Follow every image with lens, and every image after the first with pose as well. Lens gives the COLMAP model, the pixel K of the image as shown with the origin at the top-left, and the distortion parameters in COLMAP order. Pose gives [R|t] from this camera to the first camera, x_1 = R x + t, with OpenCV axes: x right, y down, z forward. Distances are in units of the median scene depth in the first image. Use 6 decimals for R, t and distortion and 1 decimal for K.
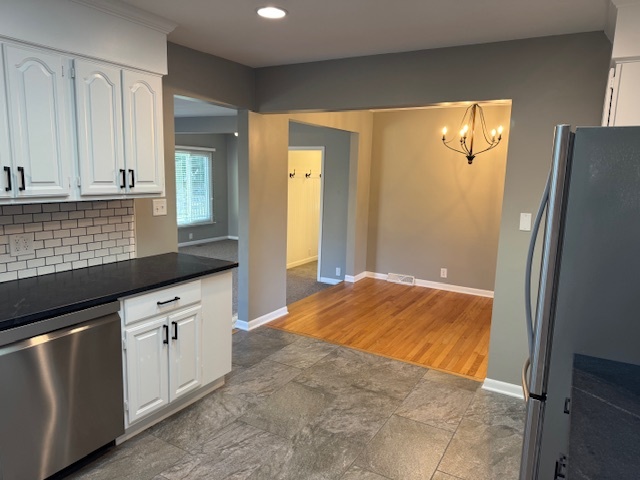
lens RADIAL K [[450.5, 0, 320.0], [0, 450.5, 240.0], [0, 0, 1]] dist [0.108295, -0.132647]
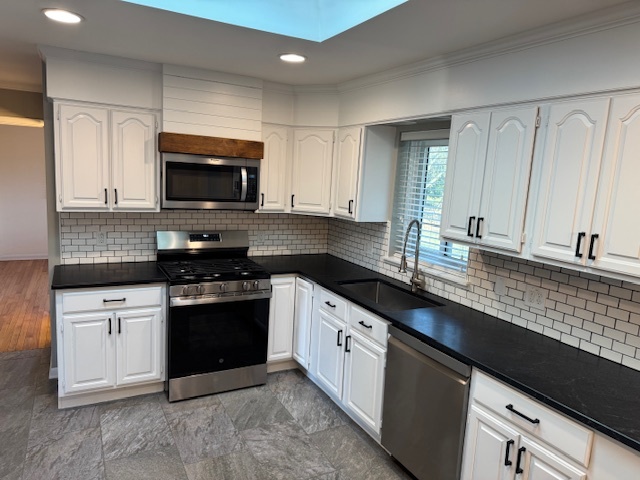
lens RADIAL K [[450.5, 0, 320.0], [0, 450.5, 240.0], [0, 0, 1]] dist [0.108295, -0.132647]
pose [[-0.536328, 0.067548, -0.841302, 0.433109], [-0.194490, 0.960075, 0.201071, -0.216381], [0.821295, 0.271465, -0.501778, 1.062393]]
